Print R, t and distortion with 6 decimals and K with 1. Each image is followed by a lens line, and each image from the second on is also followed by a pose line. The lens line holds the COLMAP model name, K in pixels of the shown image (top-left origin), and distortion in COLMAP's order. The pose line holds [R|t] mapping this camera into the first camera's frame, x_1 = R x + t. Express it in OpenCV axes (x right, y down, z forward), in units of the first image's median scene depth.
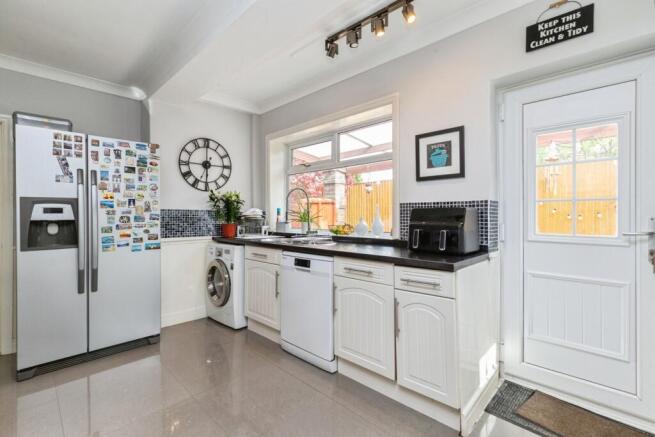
lens RADIAL K [[300.7, 0, 324.7], [0, 300.7, 216.8], [0, 0, 1]] dist [-0.004659, -0.000524]
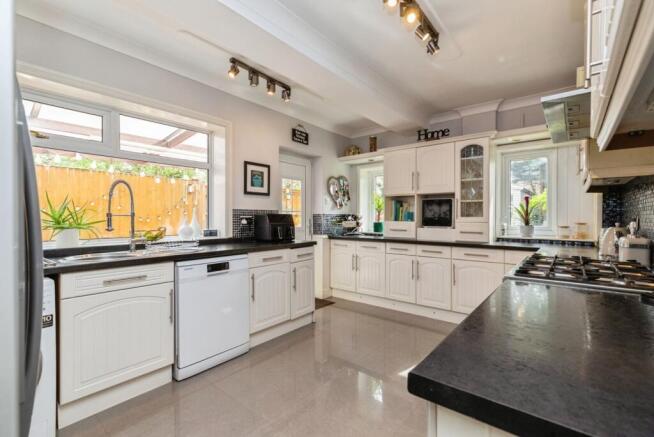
lens RADIAL K [[300.2, 0, 324.1], [0, 300.2, 219.7], [0, 0, 1]] dist [-0.004659, -0.000524]
pose [[-0.102157, -0.009397, 0.994724, -1.152068], [-0.005808, 0.999944, 0.008850, -0.013315], [-0.994751, -0.004873, -0.102206, 0.800173]]
